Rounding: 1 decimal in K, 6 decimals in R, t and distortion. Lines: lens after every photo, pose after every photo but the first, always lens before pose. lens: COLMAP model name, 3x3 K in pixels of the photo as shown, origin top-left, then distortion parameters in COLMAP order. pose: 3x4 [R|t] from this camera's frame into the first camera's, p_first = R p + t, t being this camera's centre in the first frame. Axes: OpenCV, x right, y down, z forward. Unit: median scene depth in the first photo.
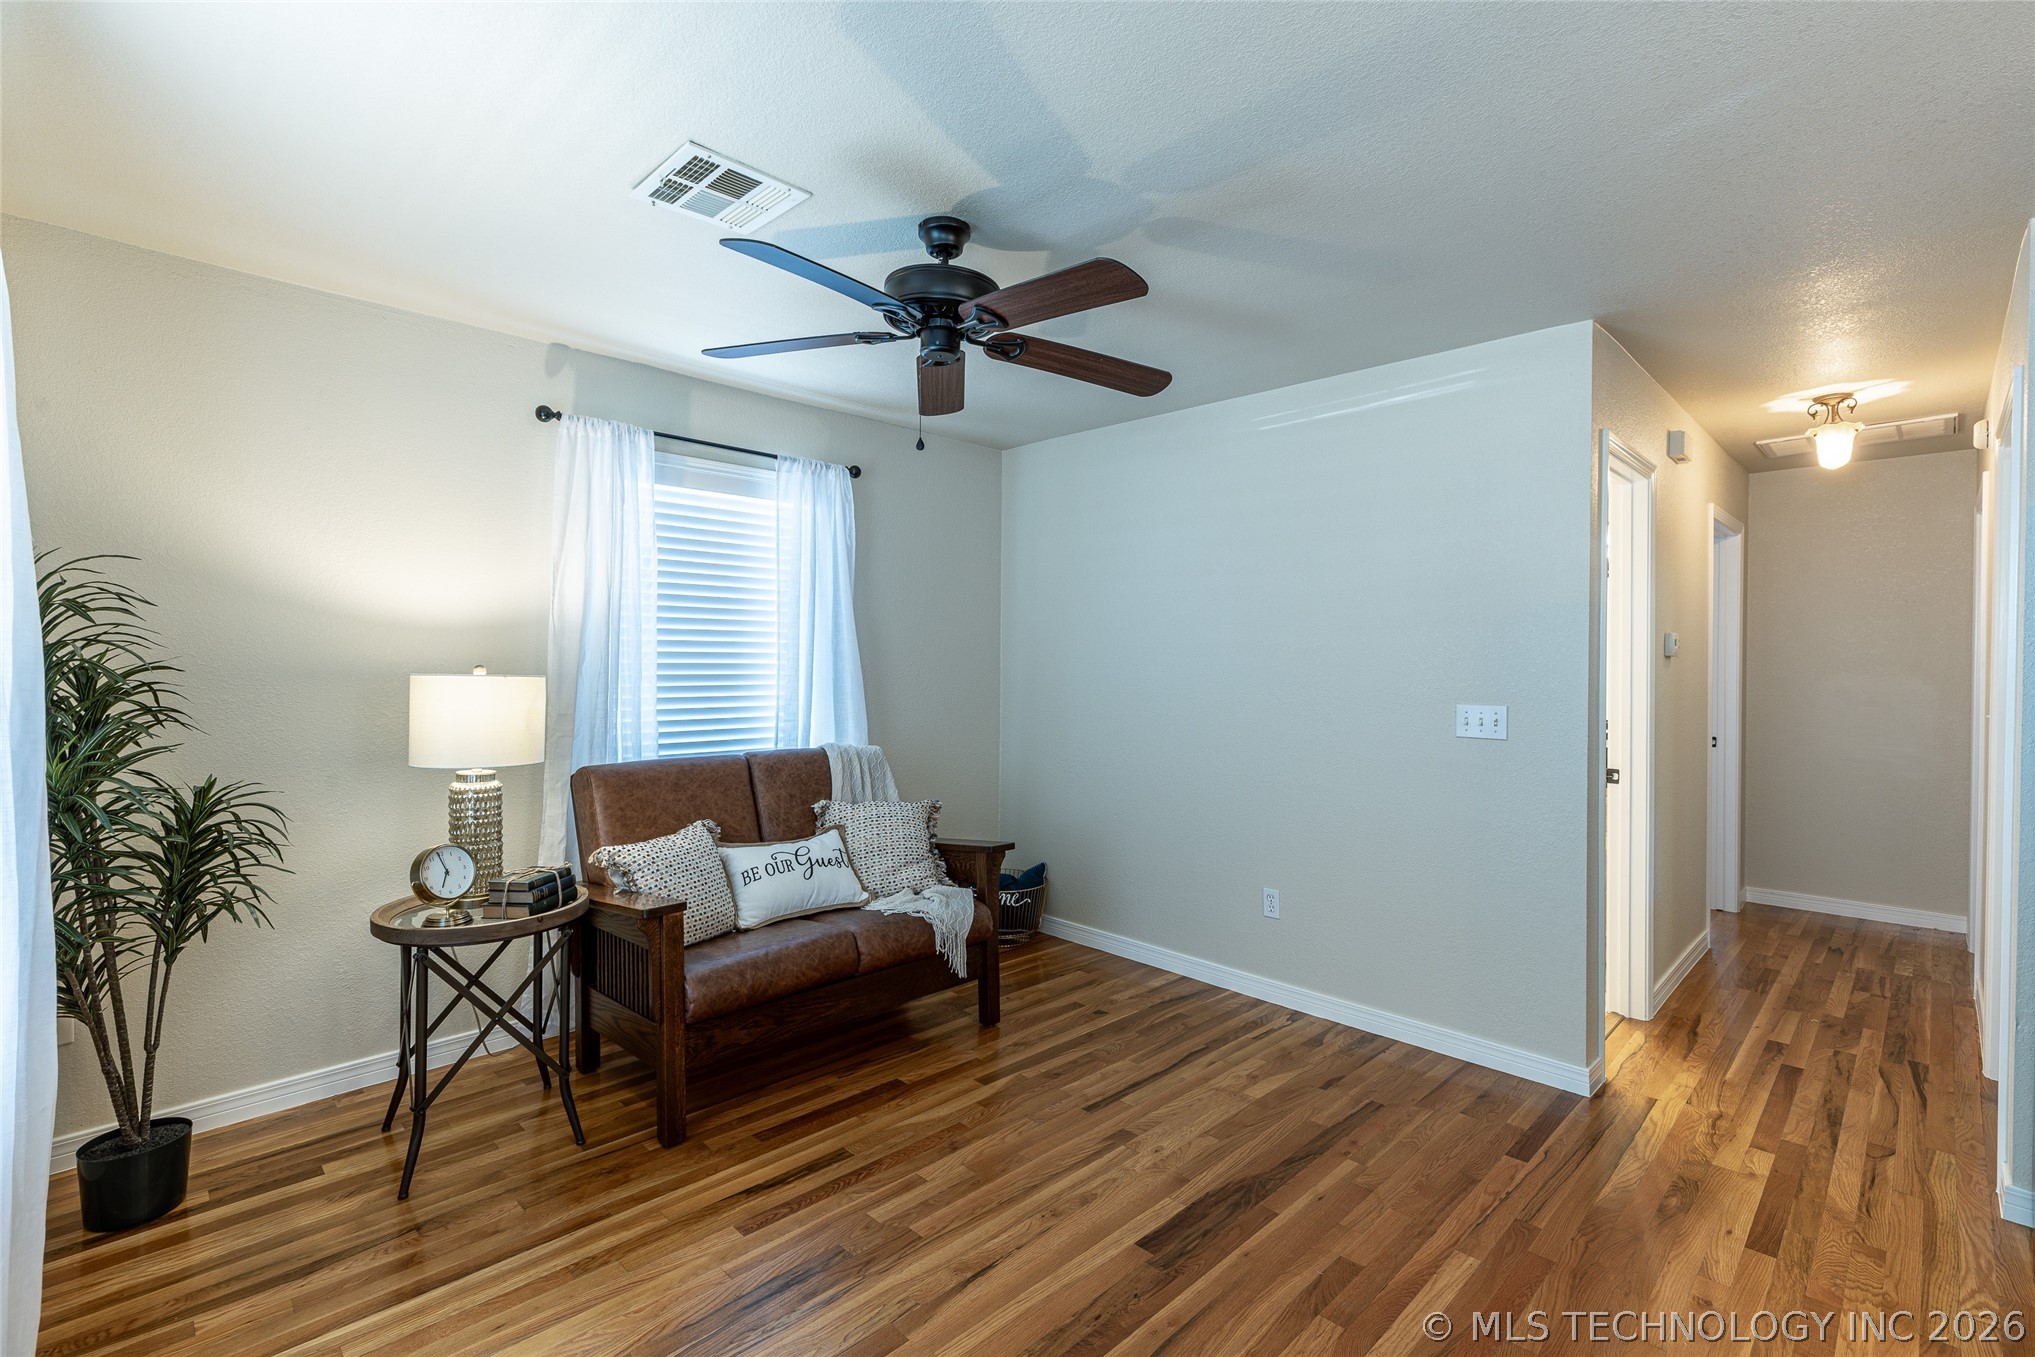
lens RADIAL K [[920.0, 0, 1019.0], [0, 920.0, 667.2], [0, 0, 1]] dist [0.014793, -0.000341]
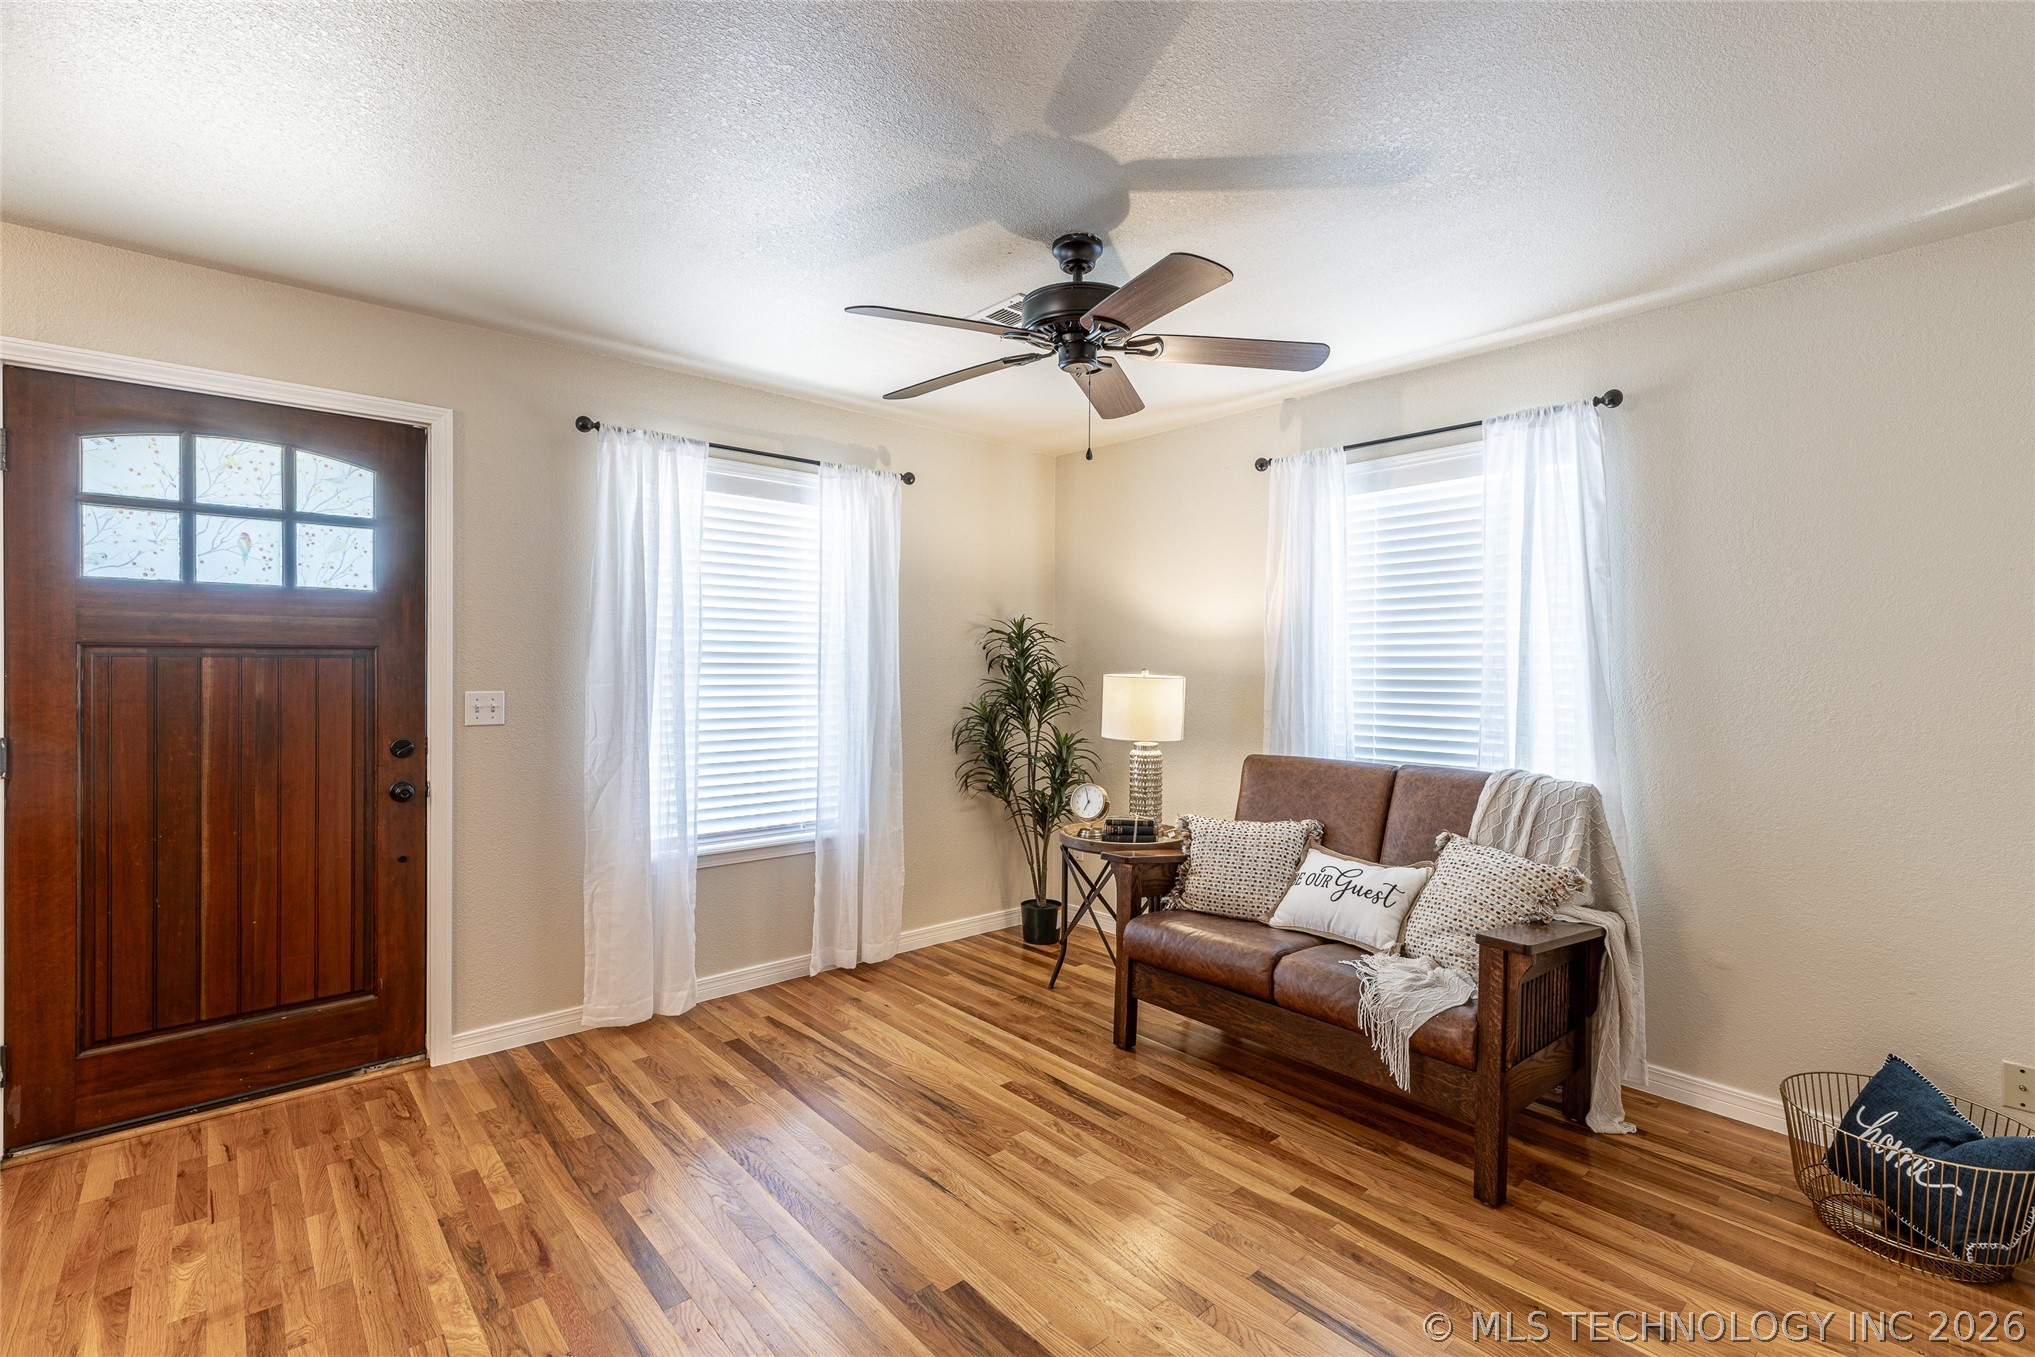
lens RADIAL K [[920.0, 0, 1019.0], [0, 920.0, 667.2], [0, 0, 1]] dist [0.014793, -0.000341]
pose [[-0.059814, -0.008194, -0.998176, 0.788873], [-0.010534, 0.999916, -0.007577, 0.007906], [0.998154, 0.010062, -0.059895, 0.822760]]
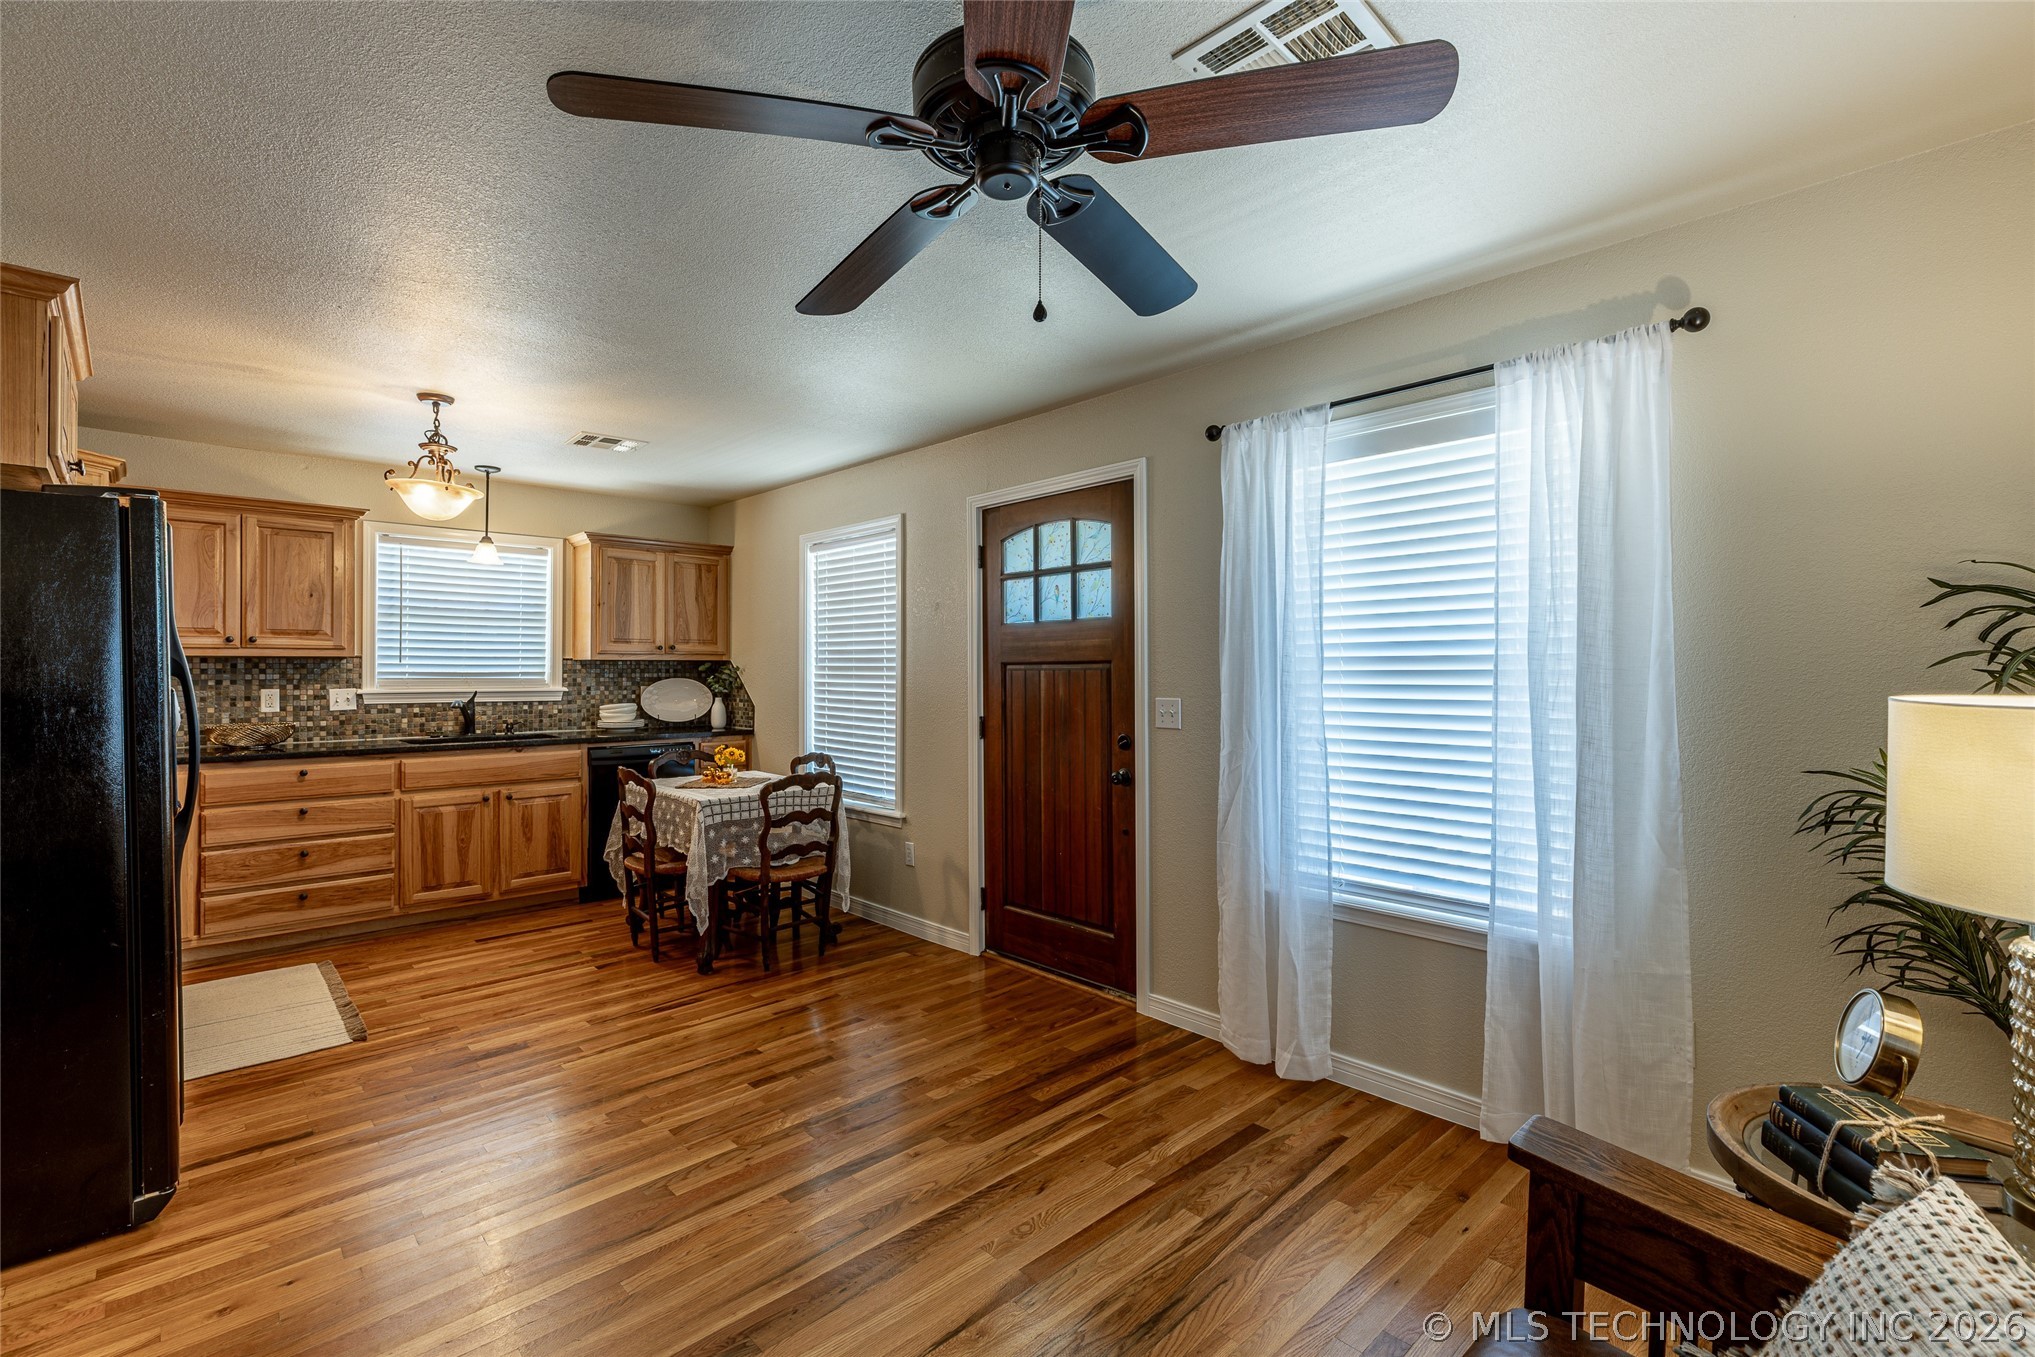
lens RADIAL K [[920.0, 0, 1019.0], [0, 920.0, 667.2], [0, 0, 1]] dist [0.014793, -0.000341]
pose [[-0.999485, -0.004699, 0.031735, -0.088694], [-0.004681, 0.999989, 0.000635, -0.005612], [-0.031737, 0.000486, -0.999496, 1.343961]]
